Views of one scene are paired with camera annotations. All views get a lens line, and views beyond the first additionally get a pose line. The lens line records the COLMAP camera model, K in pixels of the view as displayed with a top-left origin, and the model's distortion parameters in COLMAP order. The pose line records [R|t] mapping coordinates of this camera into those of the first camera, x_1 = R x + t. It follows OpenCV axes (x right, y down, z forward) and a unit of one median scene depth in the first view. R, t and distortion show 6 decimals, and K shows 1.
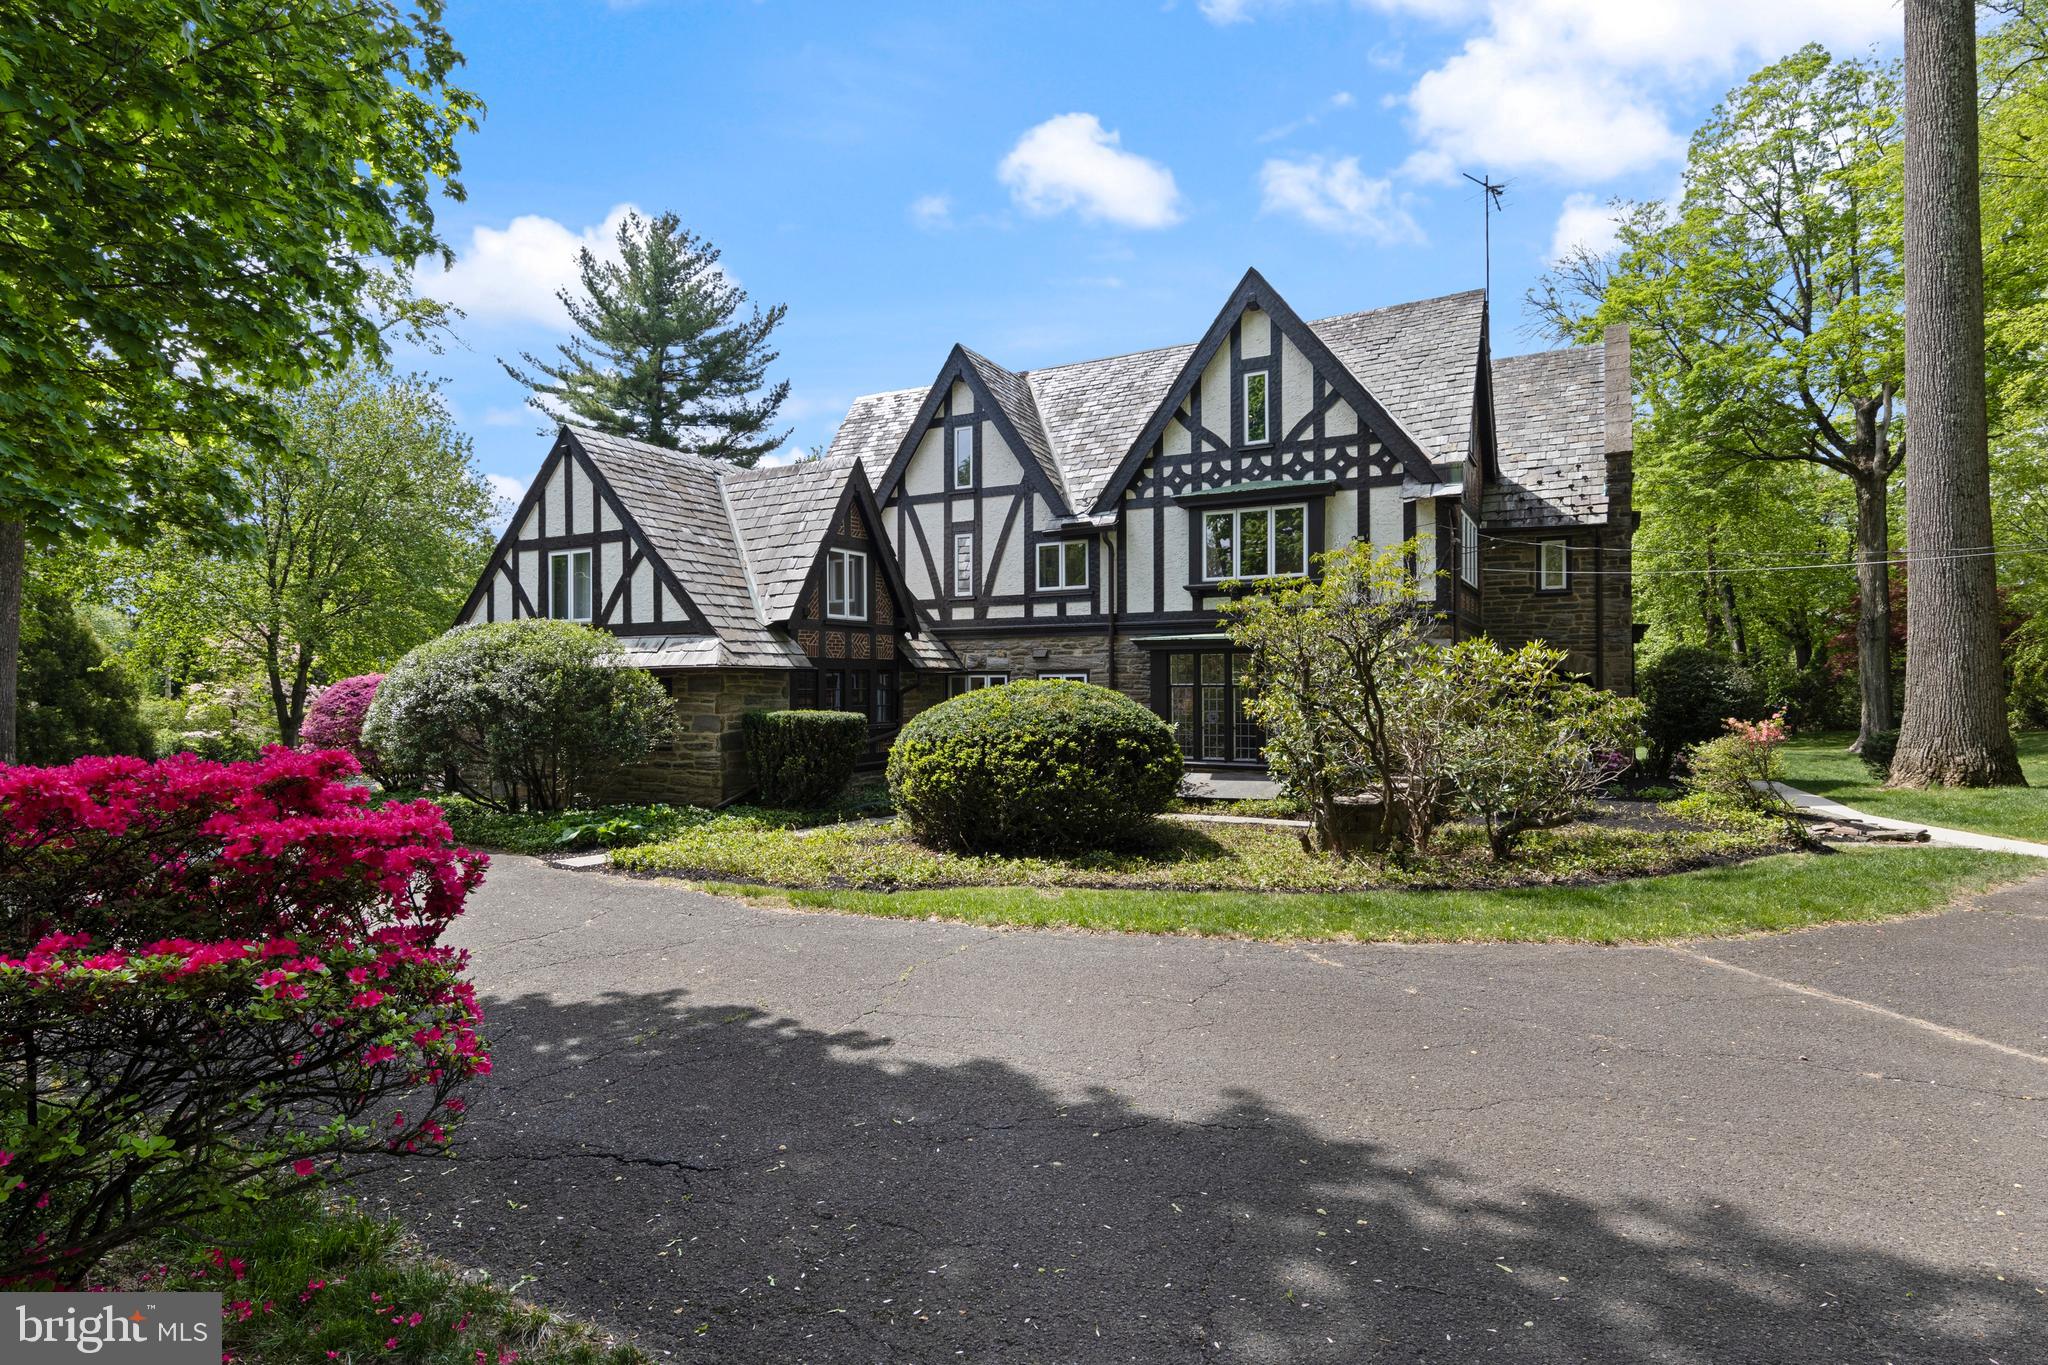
lens RADIAL K [[1057.4, 0, 1024.0], [0, 1057.4, 682.5], [0, 0, 1]] dist [-0.001604, 0.000009]
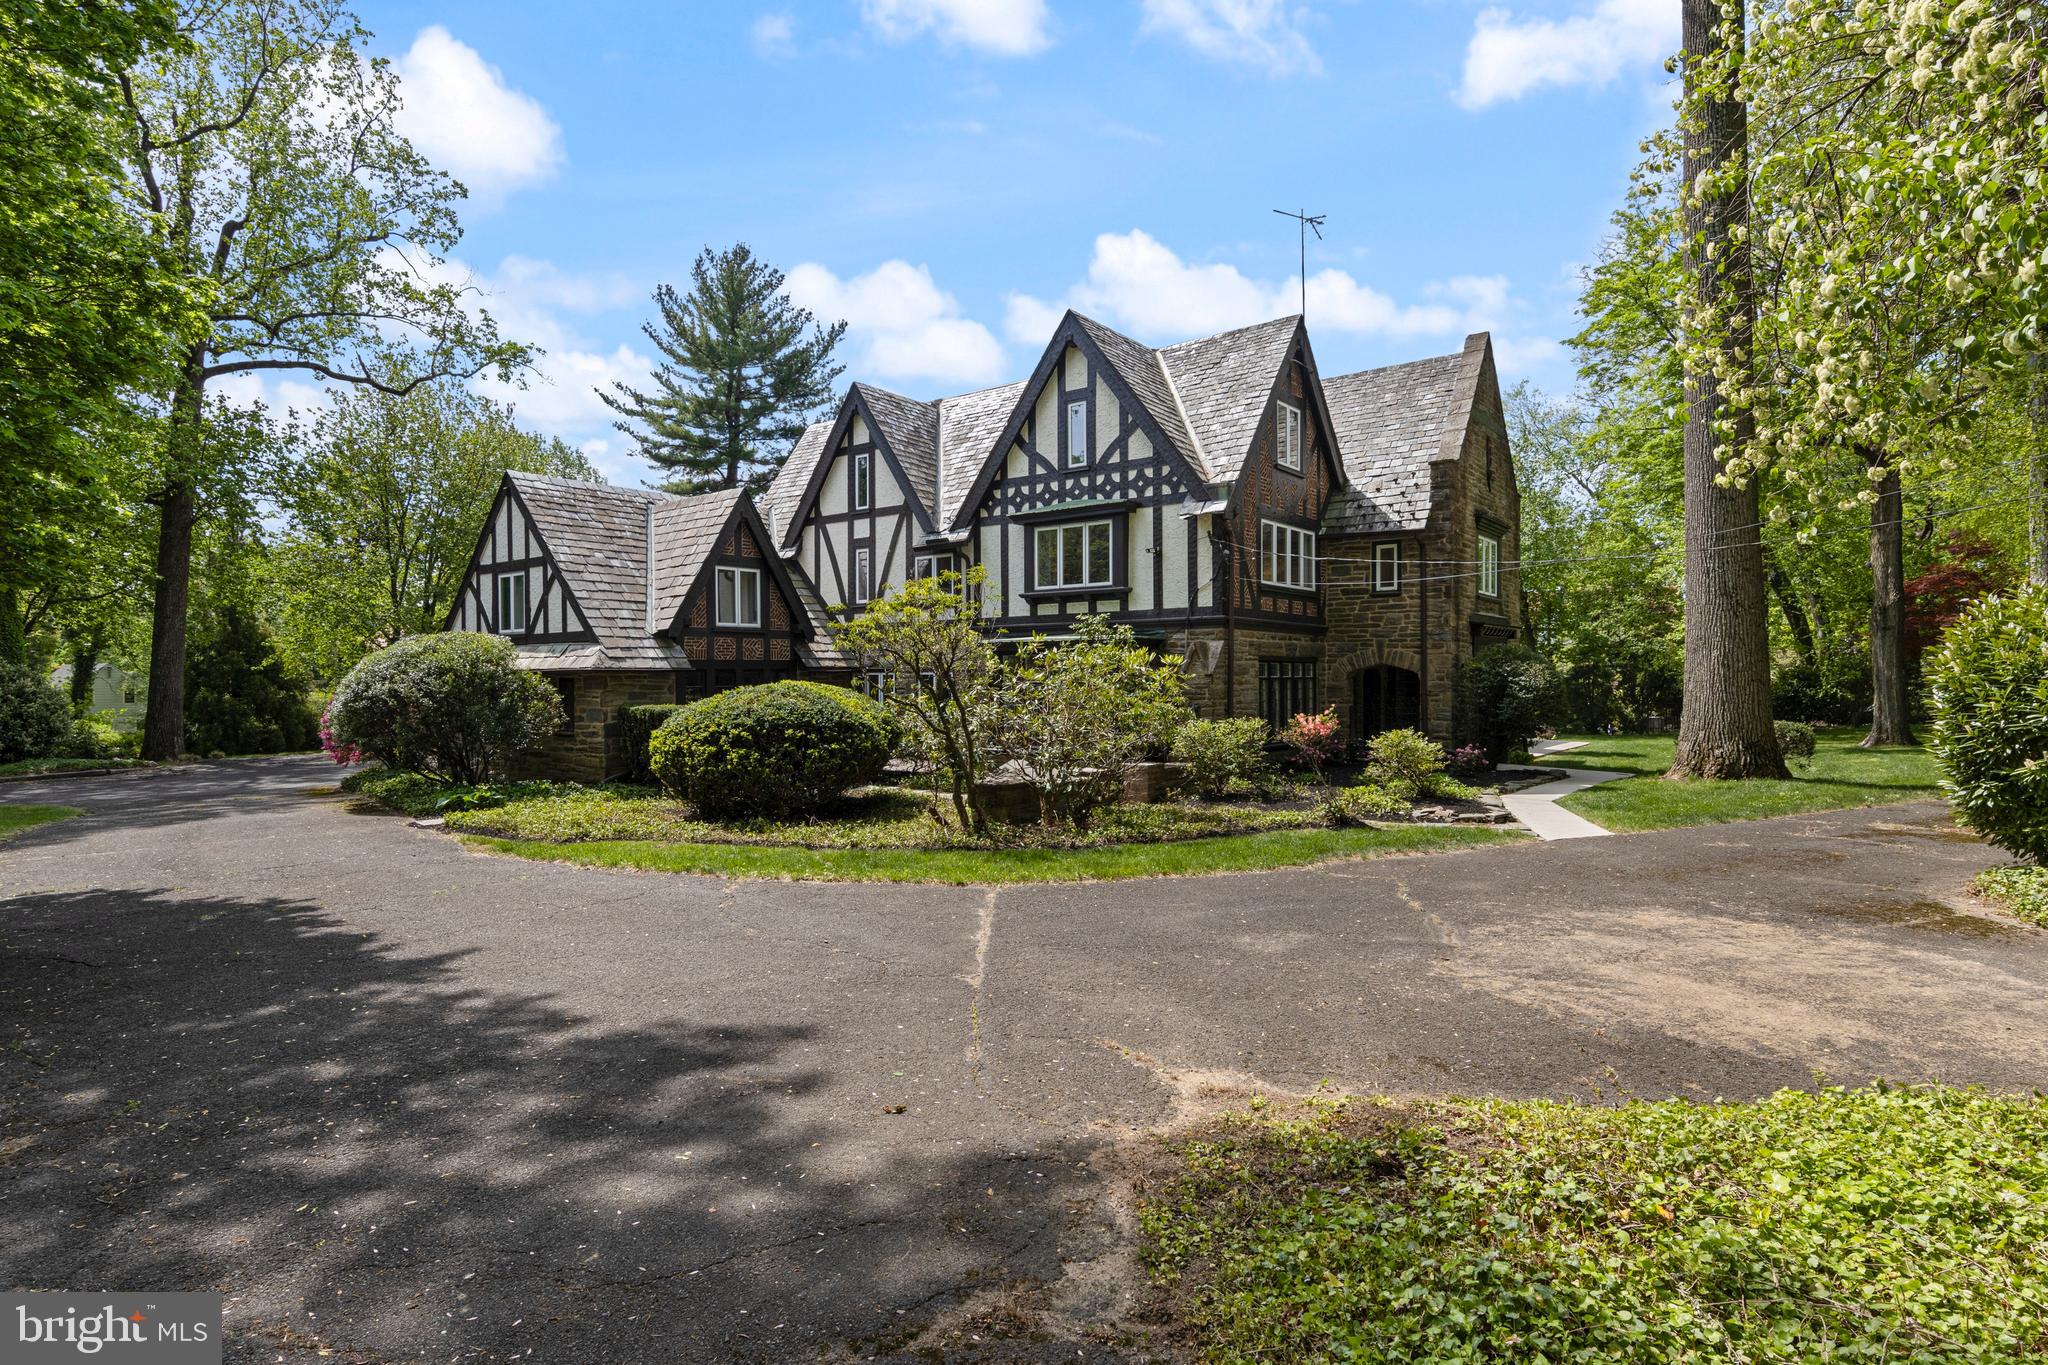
lens RADIAL K [[1057.4, 0, 1024.0], [0, 1057.4, 682.5], [0, 0, 1]] dist [-0.001604, 0.000009]
pose [[0.988970, -0.002497, -0.148096, 0.323511], [0.004014, 0.999942, 0.009945, -0.008147], [0.148062, -0.010430, 0.988923, -0.117270]]
